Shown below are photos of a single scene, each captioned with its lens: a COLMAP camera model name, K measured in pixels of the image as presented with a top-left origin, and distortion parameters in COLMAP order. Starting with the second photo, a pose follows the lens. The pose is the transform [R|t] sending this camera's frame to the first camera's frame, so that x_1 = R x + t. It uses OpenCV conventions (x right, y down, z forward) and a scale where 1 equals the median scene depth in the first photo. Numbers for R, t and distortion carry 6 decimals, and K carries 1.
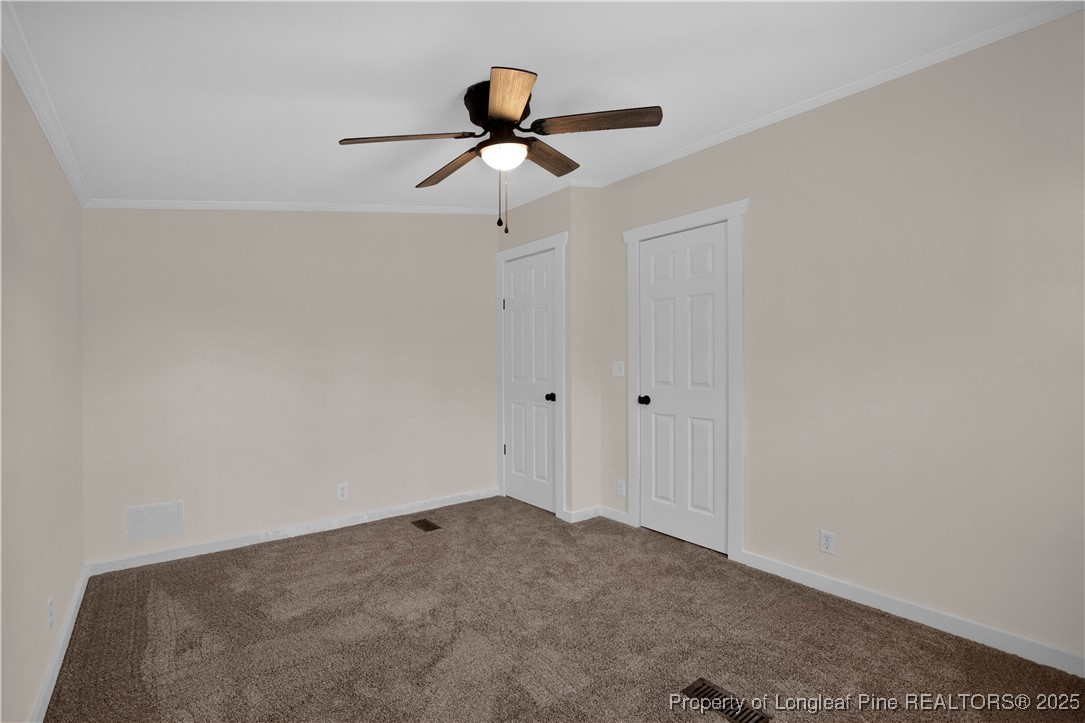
lens RADIAL K [[501.2, 0, 542.5], [0, 501.2, 361.5], [0, 0, 1]] dist [-0.024510, 0.000391]
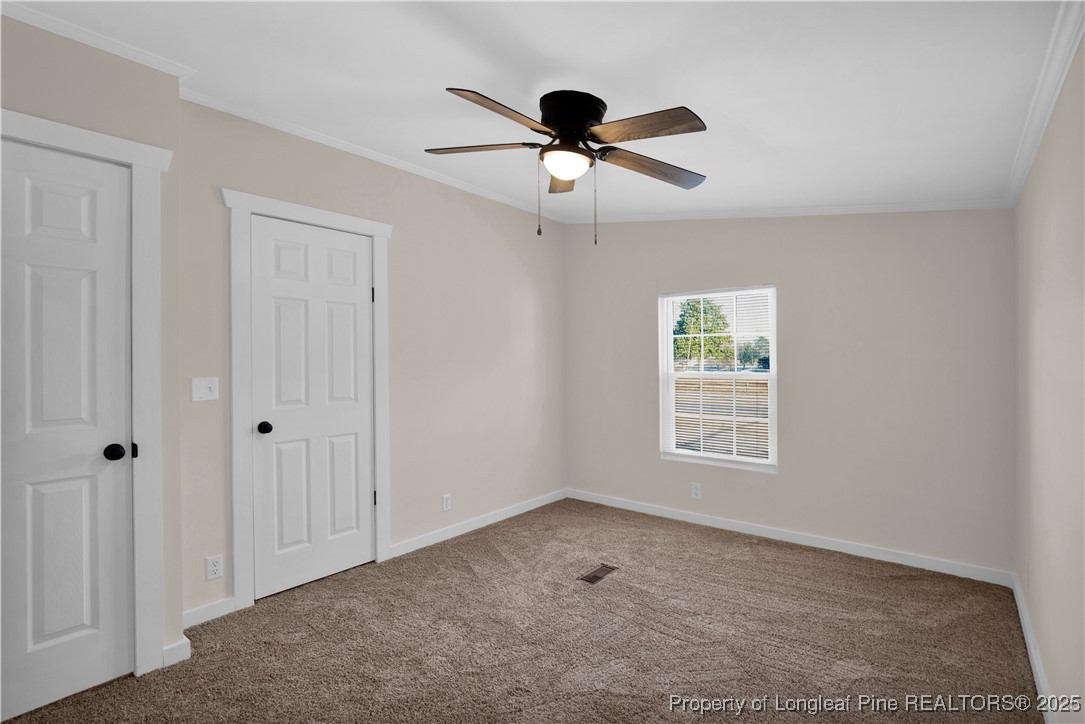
lens RADIAL K [[500.3, 0, 541.9], [0, 500.3, 367.9], [0, 0, 1]] dist [-0.000940, -0.000016]
pose [[-0.186172, -0.002894, 0.982513, -0.641506], [0.023143, 0.999705, 0.007330, -0.008922], [-0.982244, 0.024103, -0.186051, 0.760553]]
